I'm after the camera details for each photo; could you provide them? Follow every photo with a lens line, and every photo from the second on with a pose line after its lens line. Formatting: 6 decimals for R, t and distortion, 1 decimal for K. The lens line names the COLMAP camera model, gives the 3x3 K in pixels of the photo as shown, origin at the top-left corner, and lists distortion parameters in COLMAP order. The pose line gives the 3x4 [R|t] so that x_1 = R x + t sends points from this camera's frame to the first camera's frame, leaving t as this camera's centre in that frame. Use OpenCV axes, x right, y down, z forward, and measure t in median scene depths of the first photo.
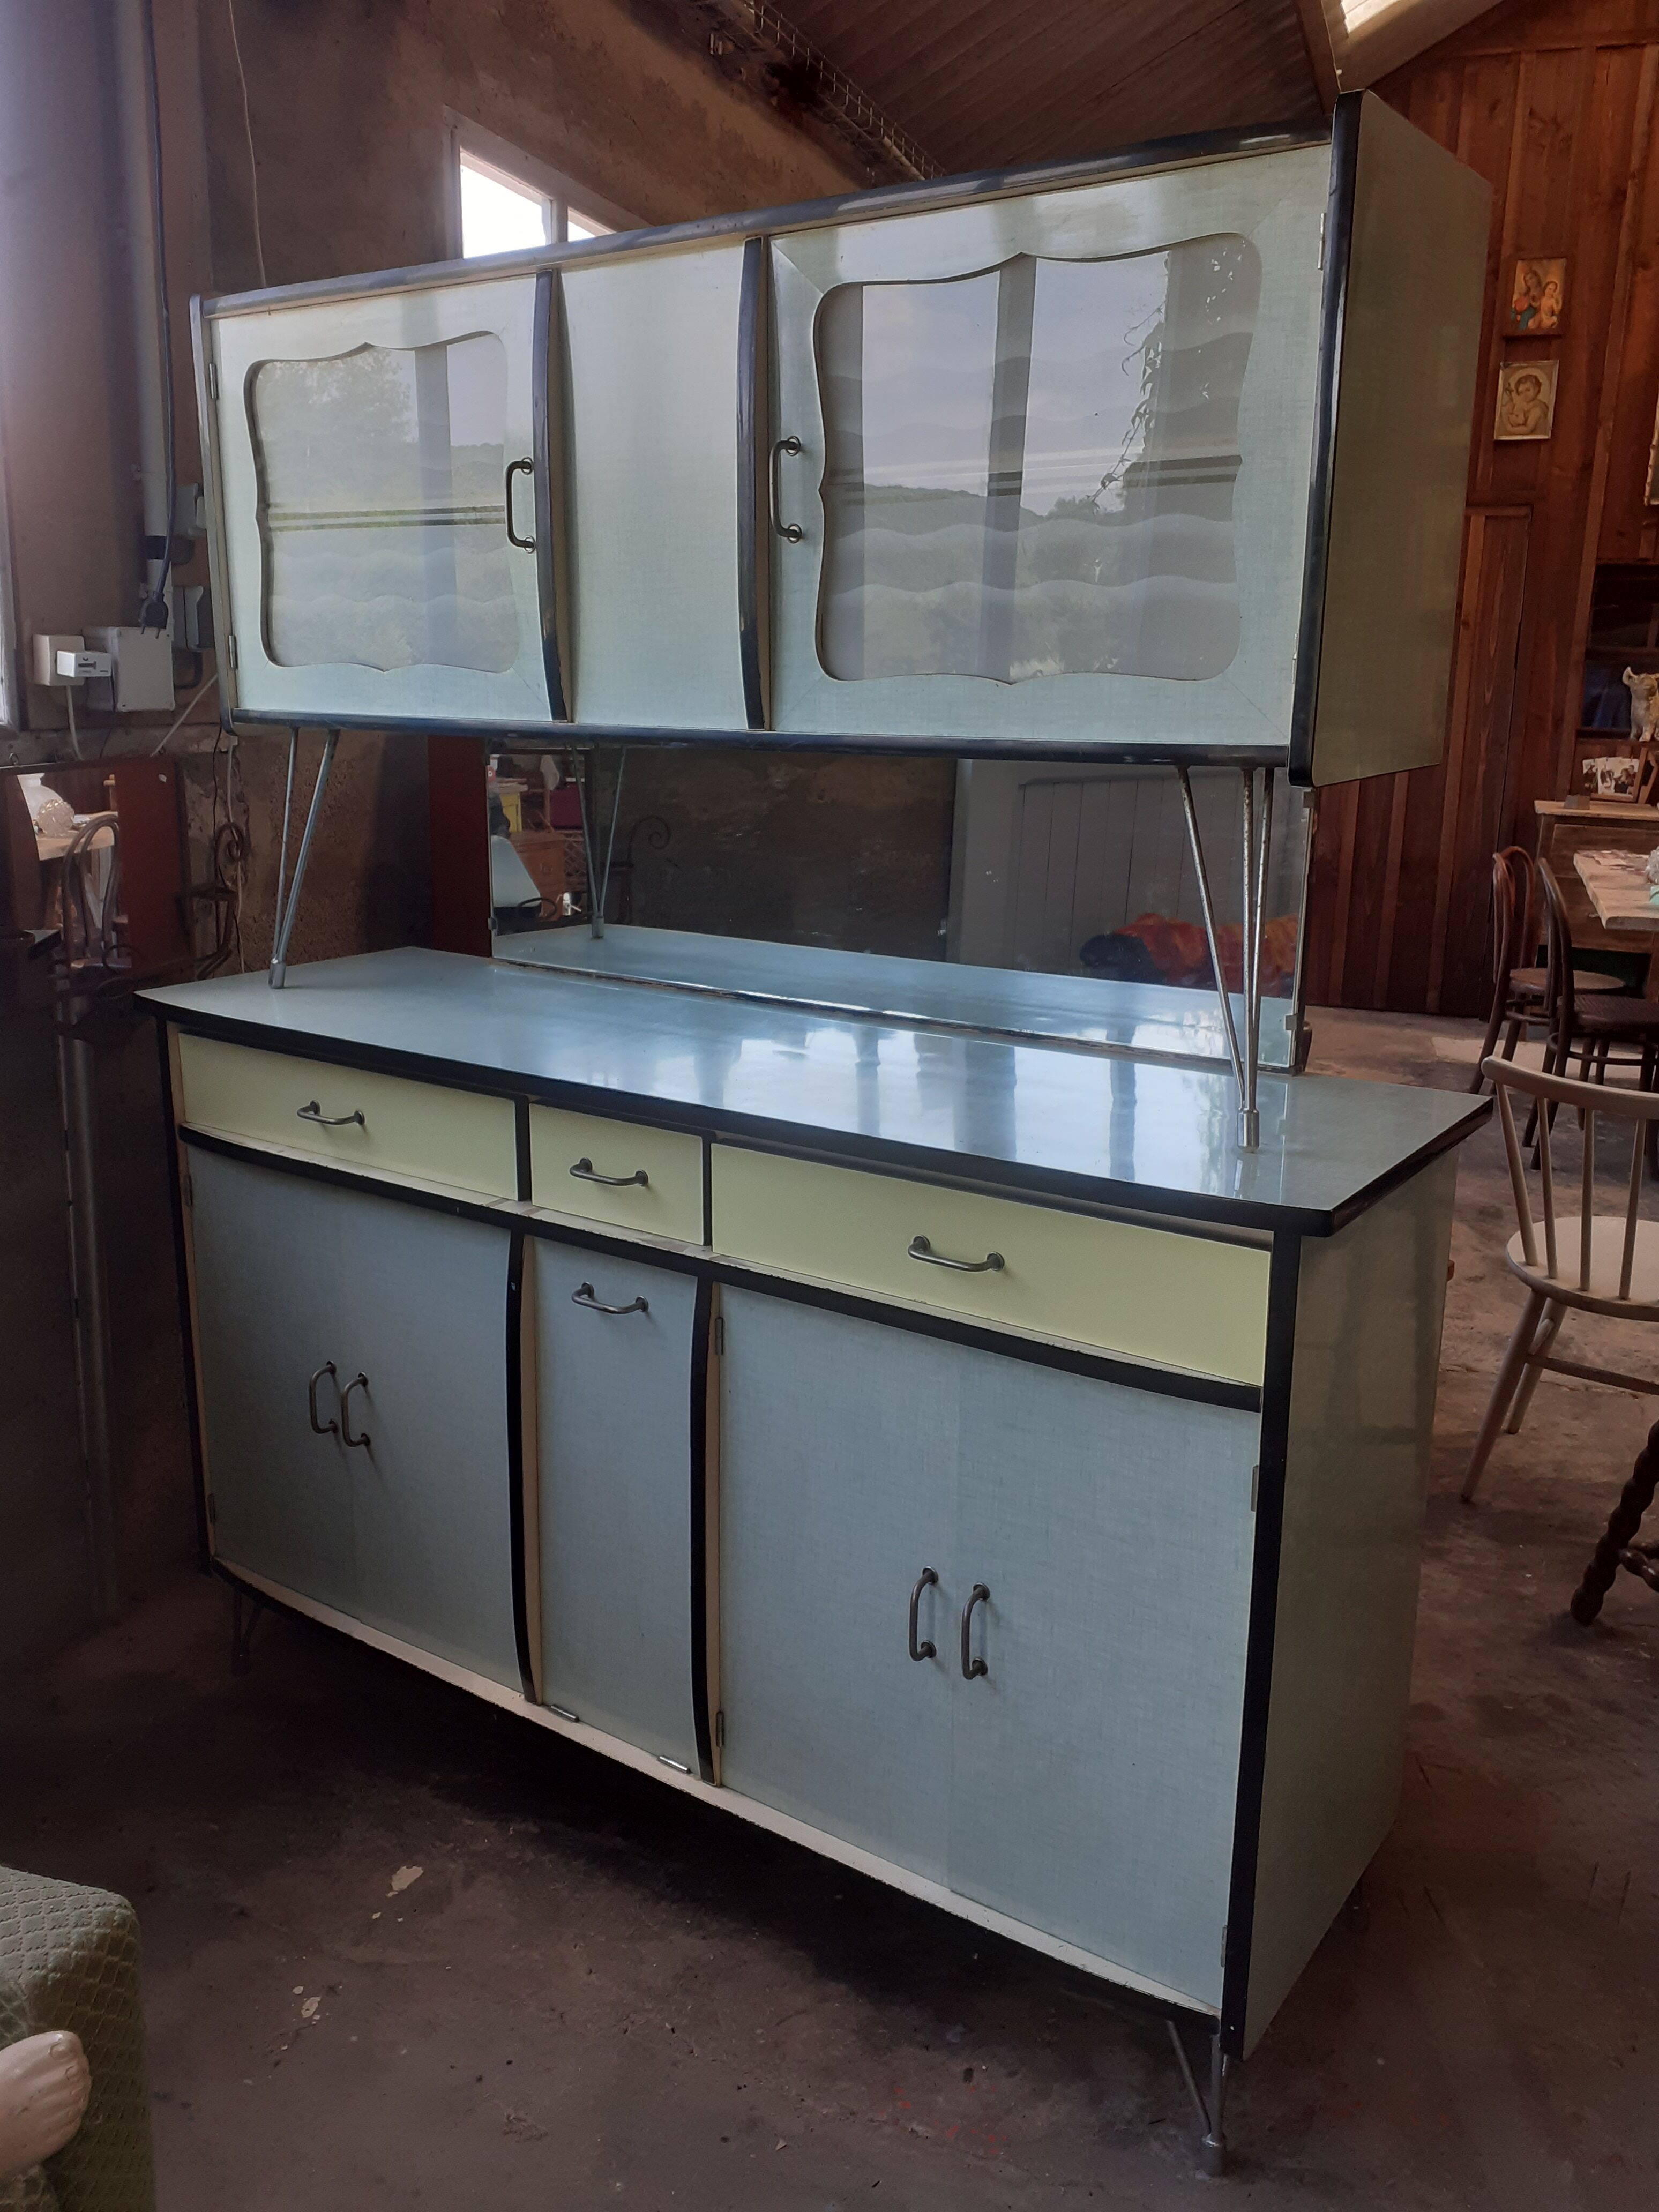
lens RADIAL K [[1787.2, 0, 818.7], [0, 1787.2, 1098.2], [0, 0, 1]] dist [0.022097, -0.034421]
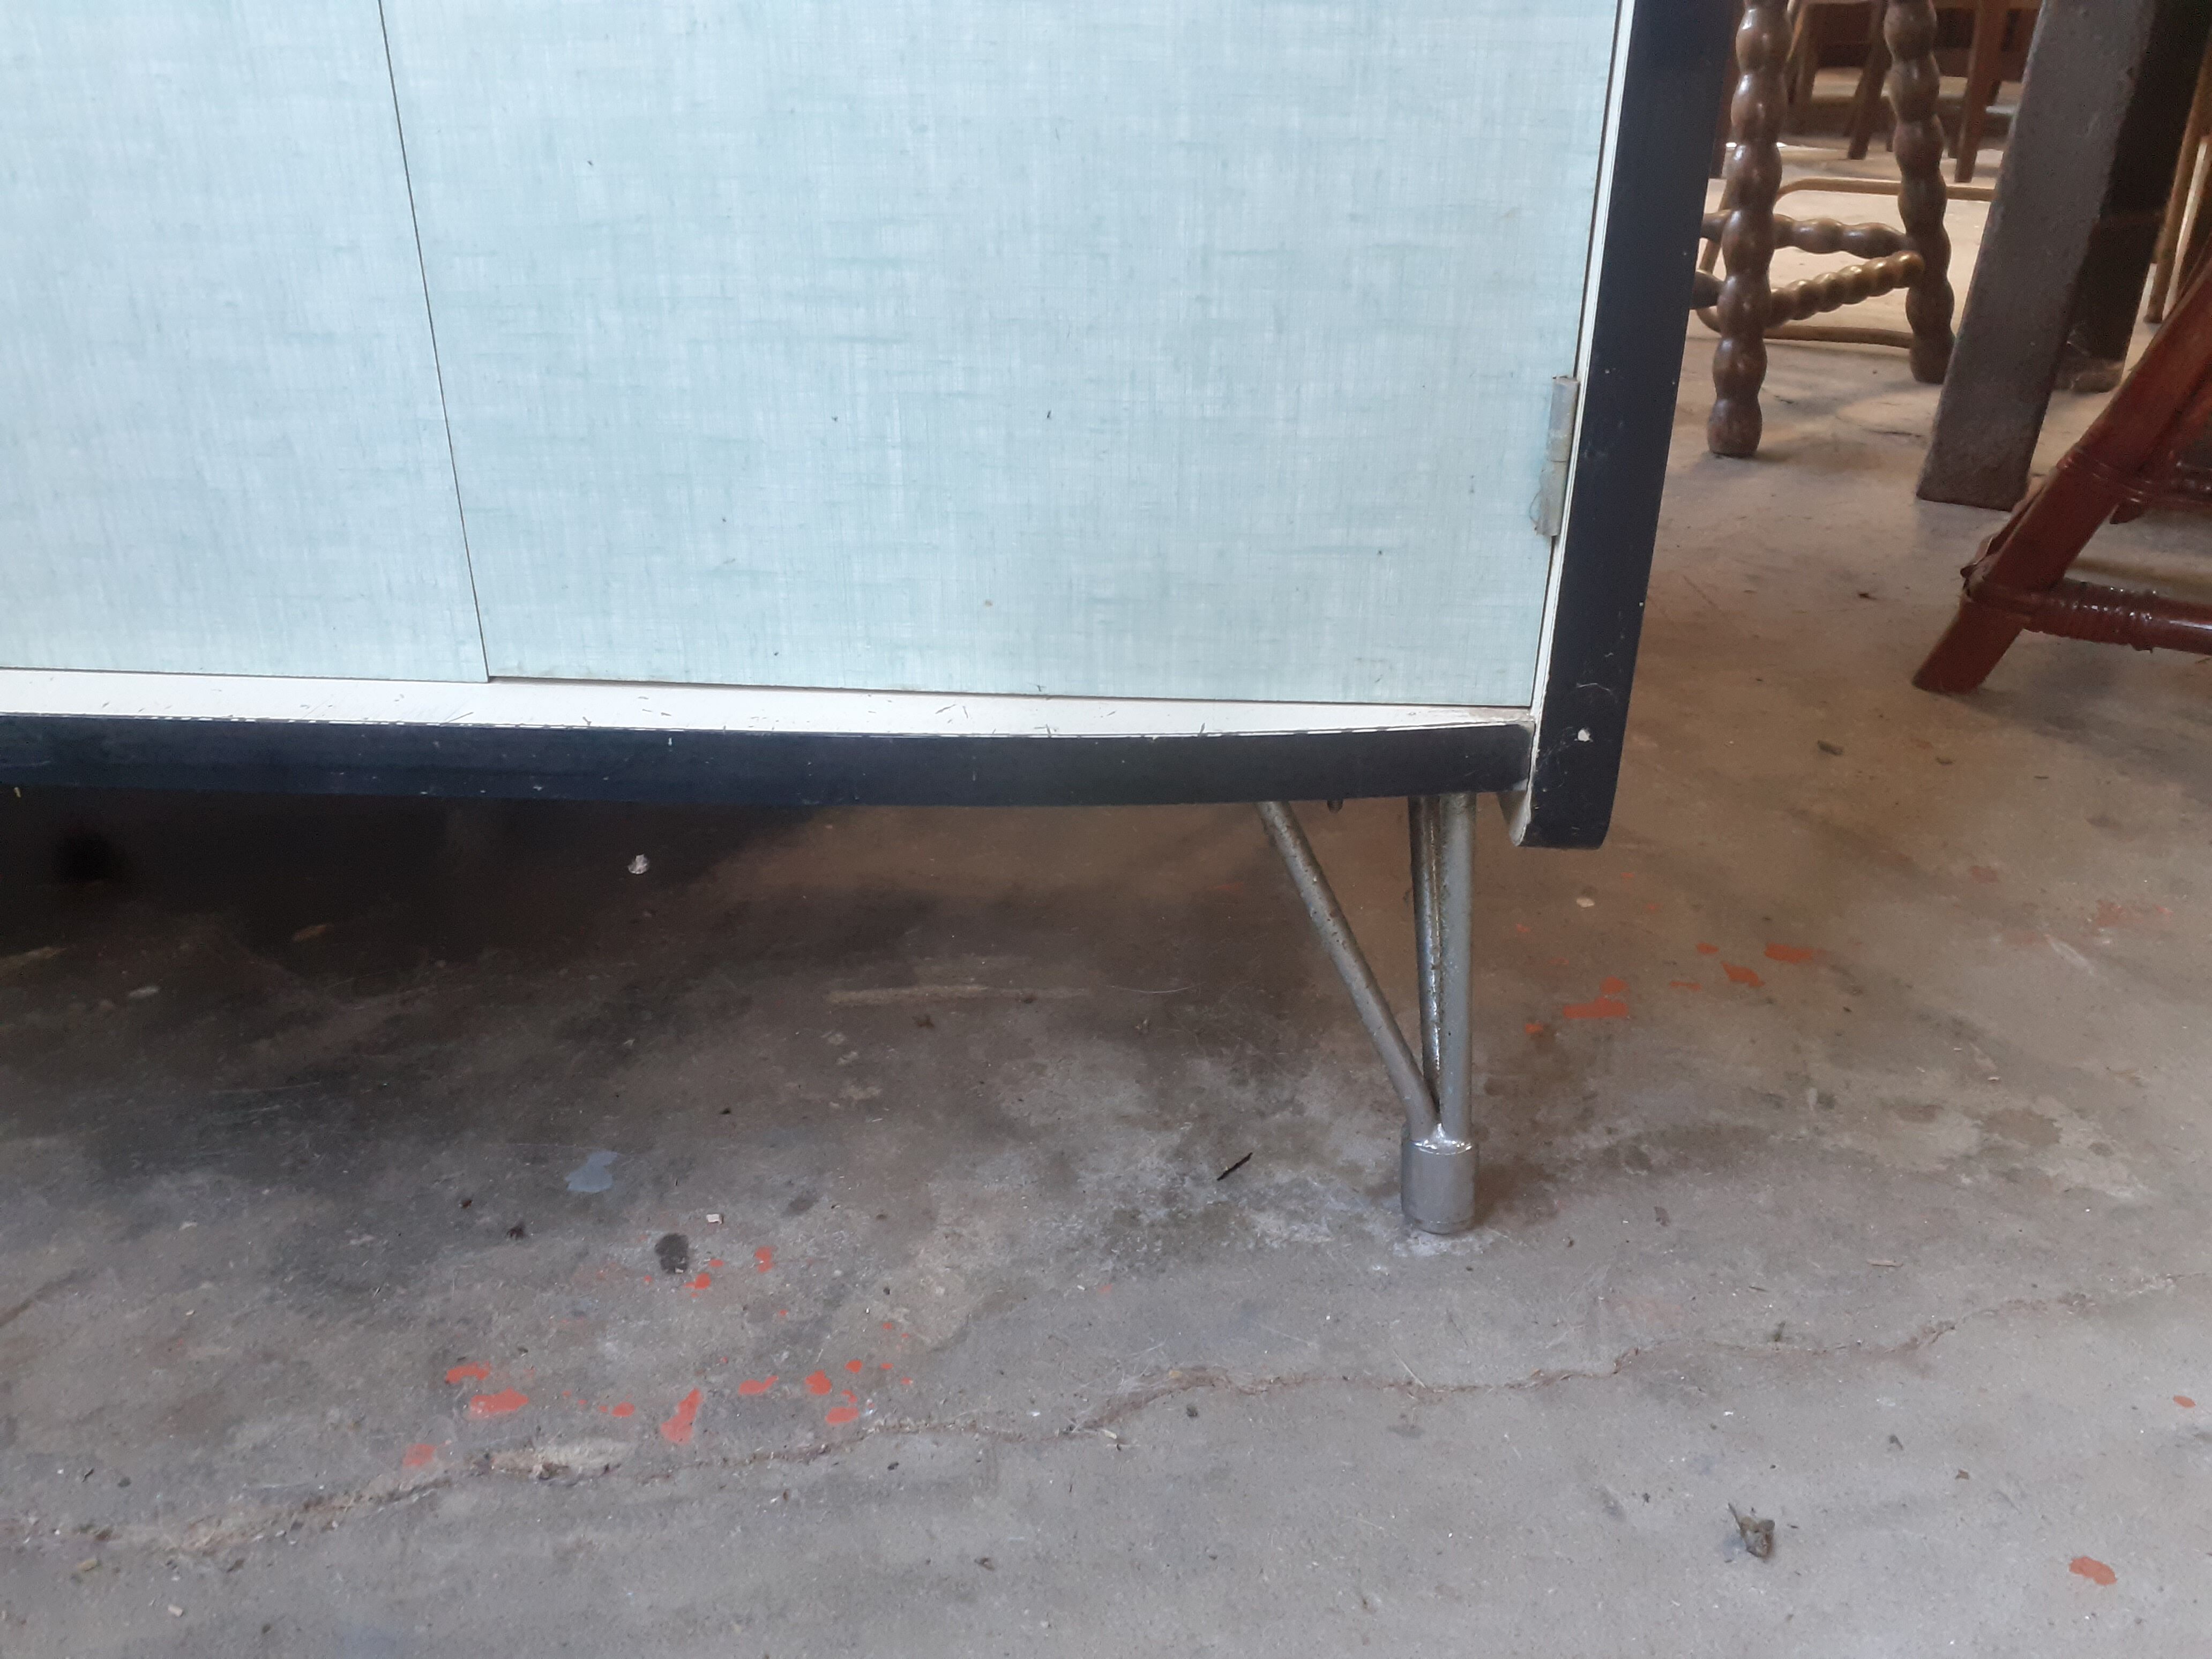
lens RADIAL K [[1787.2, 0, 1110.5], [0, 1787.2, 832.3], [0, 0, 1]] dist [0.022097, -0.034421]
pose [[0.852765, -0.231684, 0.468097, 0.016836], [0.122110, 0.959831, 0.252612, 0.390516], [-0.507820, -0.158259, 0.846802, 0.682888]]
